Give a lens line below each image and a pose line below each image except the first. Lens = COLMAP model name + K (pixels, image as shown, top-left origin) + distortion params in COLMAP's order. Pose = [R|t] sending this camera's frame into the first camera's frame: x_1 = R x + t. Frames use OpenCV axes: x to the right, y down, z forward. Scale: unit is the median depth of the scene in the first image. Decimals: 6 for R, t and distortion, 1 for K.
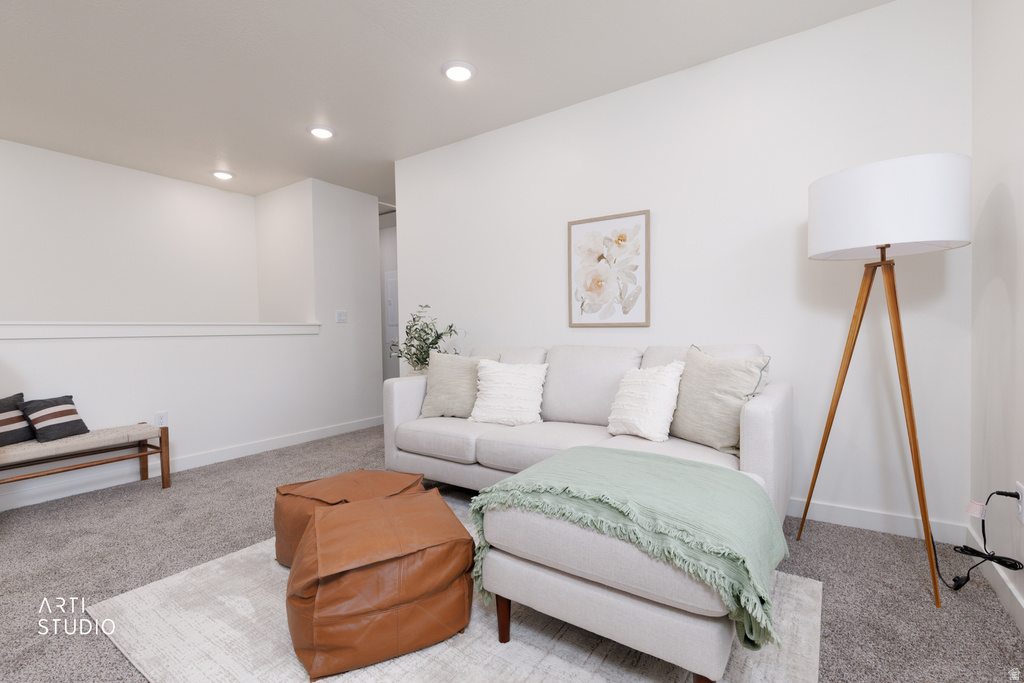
lens RADIAL K [[459.7, 0, 520.8], [0, 459.7, 342.9], [0, 0, 1]] dist [0.000806, -0.000139]
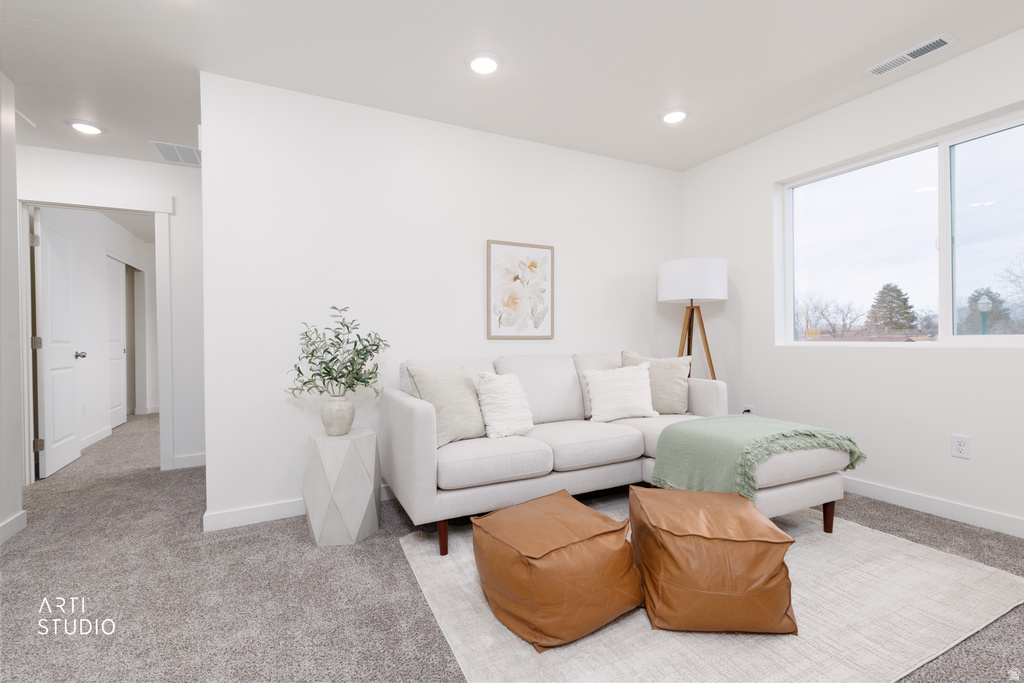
lens RADIAL K [[457.3, 0, 515.3], [0, 457.3, 339.7], [0, 0, 1]] dist [0.004616, -0.000158]
pose [[0.491806, 0.010862, 0.870637, -0.827635], [0.030630, 0.999087, -0.029767, 0.000207], [-0.870166, 0.041307, 0.491025, 0.464200]]
